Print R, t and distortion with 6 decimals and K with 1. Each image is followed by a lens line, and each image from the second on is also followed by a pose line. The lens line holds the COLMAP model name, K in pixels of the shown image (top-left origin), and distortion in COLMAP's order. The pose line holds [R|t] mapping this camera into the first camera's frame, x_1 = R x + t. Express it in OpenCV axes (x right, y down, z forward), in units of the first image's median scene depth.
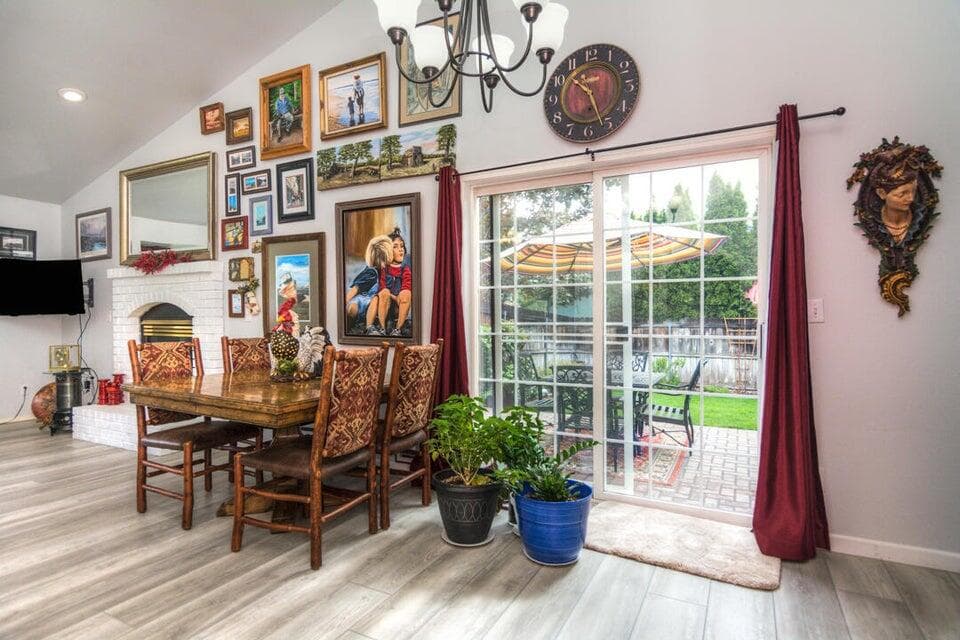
lens RADIAL K [[506.2, 0, 478.7], [0, 506.2, 317.2], [0, 0, 1]] dist [-0.000951, -0.000840]
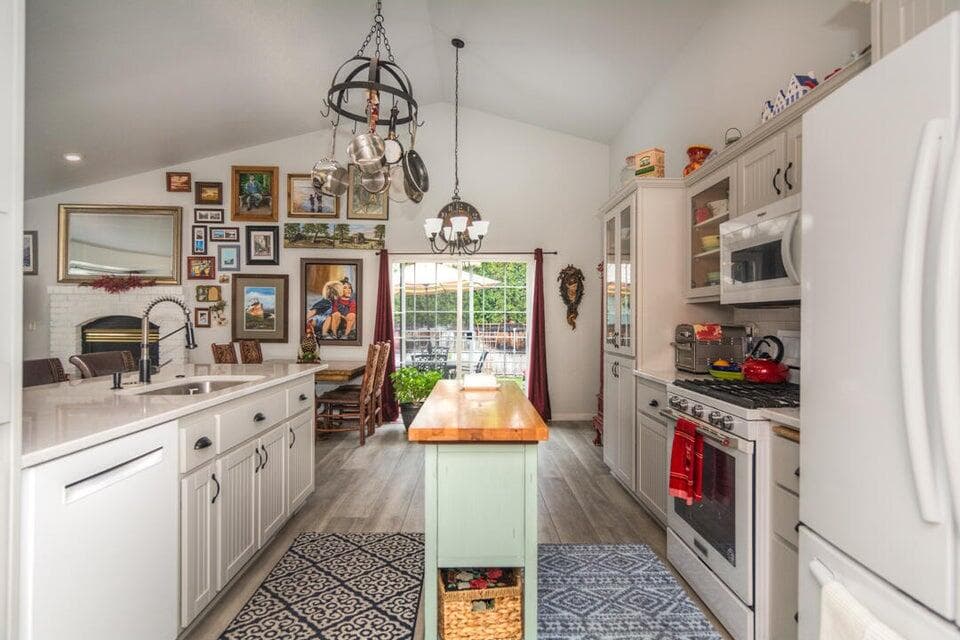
lens RADIAL K [[506.2, 0, 477.5], [0, 506.2, 317.9], [0, 0, 1]] dist [-0.000951, -0.000840]
pose [[0.881184, 0.007234, 0.472719, -0.519744], [-0.007634, 0.999970, -0.001072, -0.033836], [-0.472712, -0.002664, 0.881213, -0.663509]]
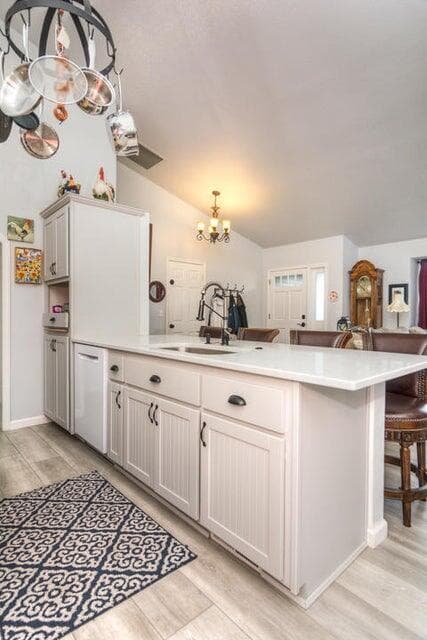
lens RADIAL K [[337.5, 0, 216.1], [0, 337.5, 320.8], [0, 0, 1]] dist [-0.000951, -0.000840]
pose [[-0.344122, 0.013140, -0.938833, 0.626959], [-0.007938, 0.999826, 0.016903, 0.033828], [0.938891, 0.013269, -0.343958, 1.513190]]
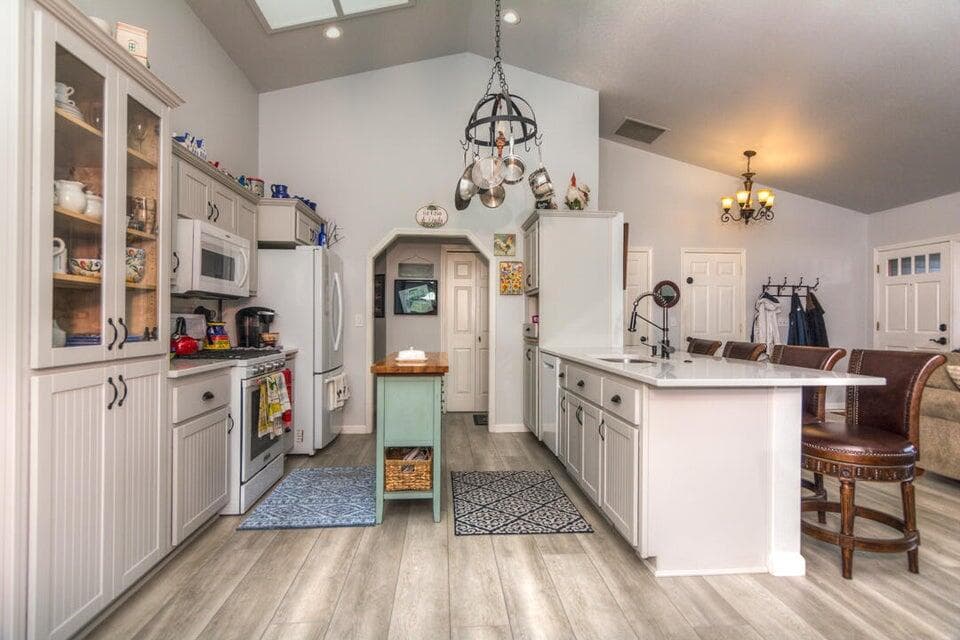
lens RADIAL K [[506.2, 0, 484.6], [0, 506.2, 322.5], [0, 0, 1]] dist [-0.000951, -0.000840]
pose [[-0.841729, -0.002537, -0.539894, 0.968553], [-0.005320, 0.999979, 0.003595, 0.016025], [0.539874, 0.005899, -0.841725, 2.346386]]
